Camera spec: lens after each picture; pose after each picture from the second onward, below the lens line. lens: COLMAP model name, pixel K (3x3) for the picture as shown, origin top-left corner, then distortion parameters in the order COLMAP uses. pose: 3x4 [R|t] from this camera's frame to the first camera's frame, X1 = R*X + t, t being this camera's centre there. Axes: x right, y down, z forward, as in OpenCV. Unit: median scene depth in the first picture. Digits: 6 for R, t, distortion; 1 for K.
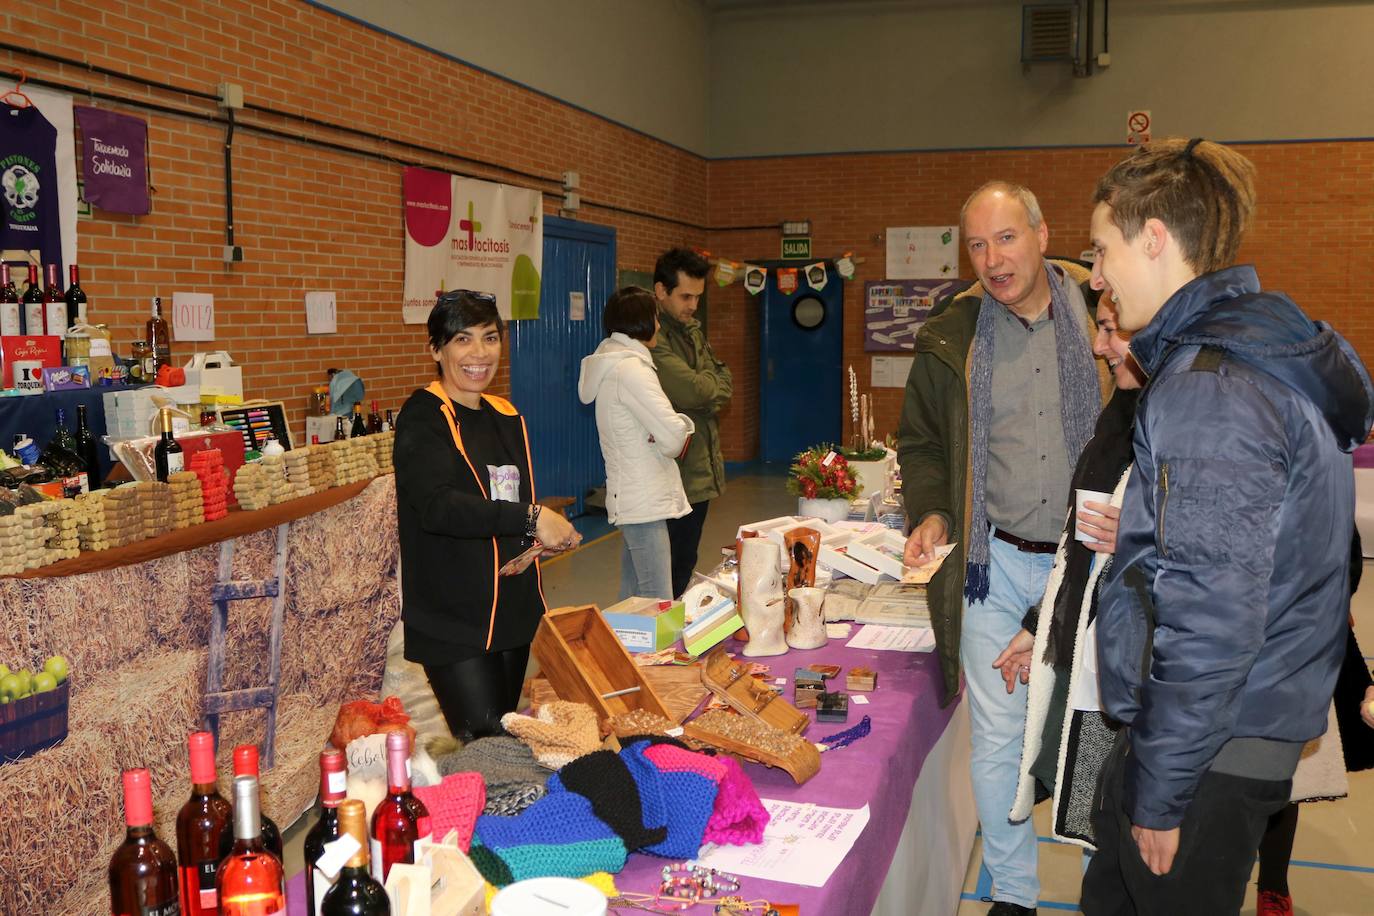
lens RADIAL K [[1305.9, 0, 664.3], [0, 1305.9, 459.0], [0, 0, 1]] dist [-0.140155, 0.160462]
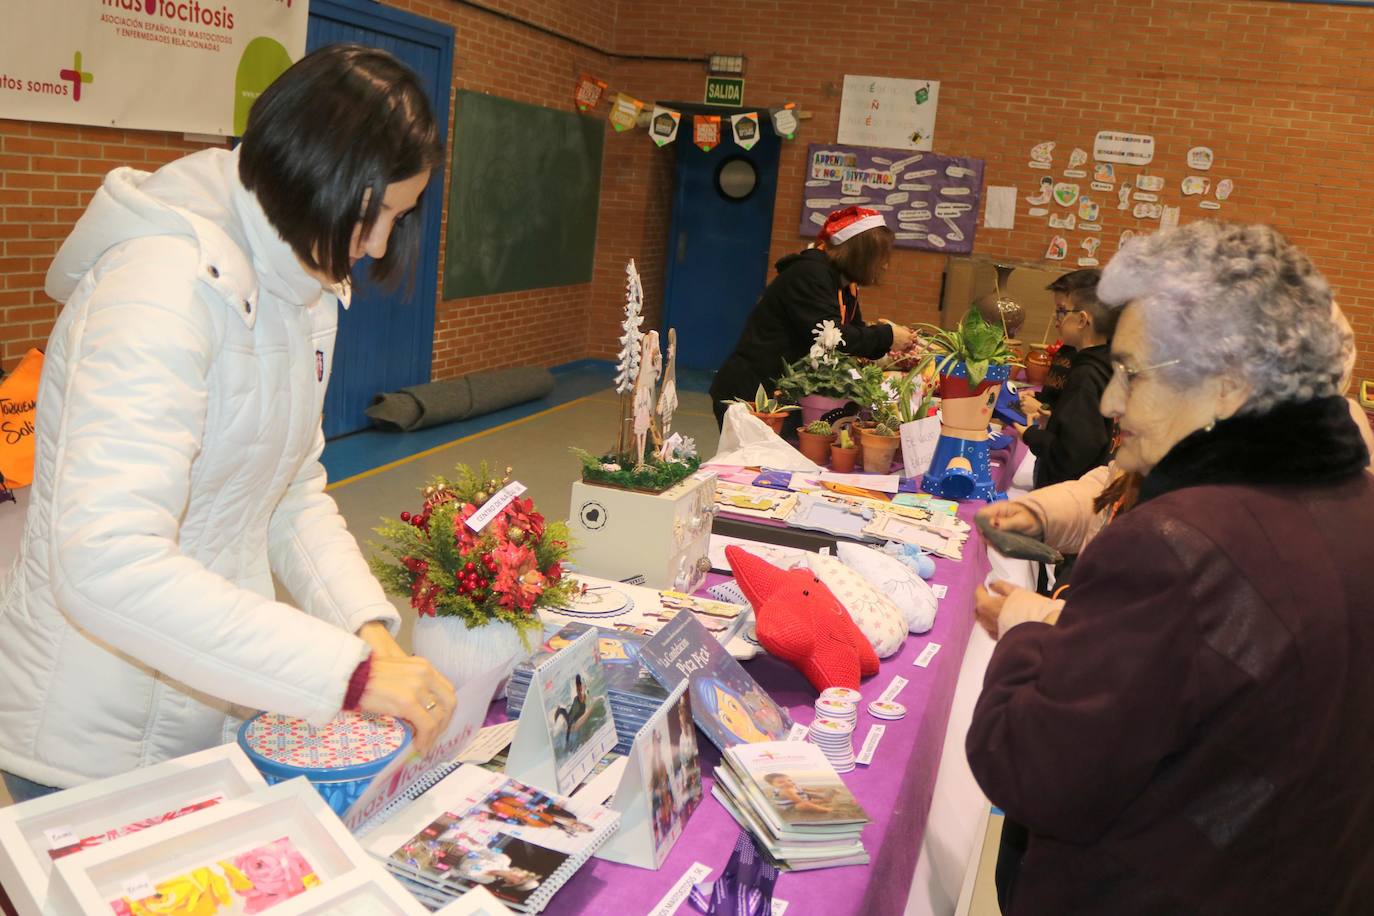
lens RADIAL K [[1305.9, 0, 664.3], [0, 1305.9, 459.0], [0, 0, 1]] dist [-0.140155, 0.160462]
pose [[0.995132, 0.091458, 0.036709, 0.060244], [-0.094673, 0.990636, 0.098369, -0.020889], [-0.027369, -0.101366, 0.994473, 0.235325]]
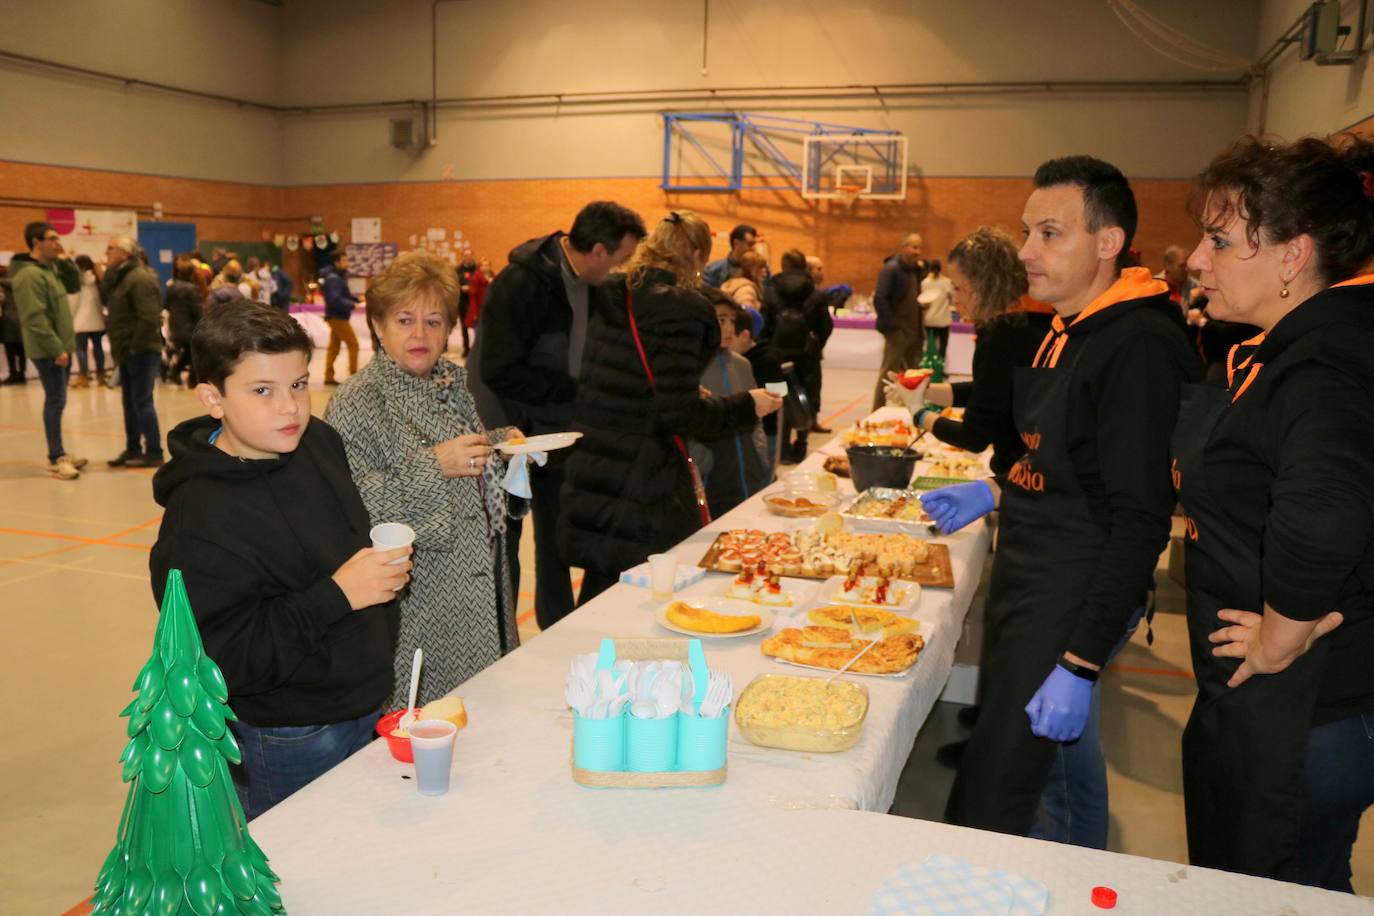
lens RADIAL K [[1182.6, 0, 687.0], [0, 1182.6, 458.0], [0, 0, 1]] dist [-0.172365, 0.192344]
pose [[0.999822, 0.015164, -0.011189, 0.758197], [-0.014524, 0.998366, 0.055259, 0.104568], [0.012009, -0.055087, 0.998409, -0.948585]]
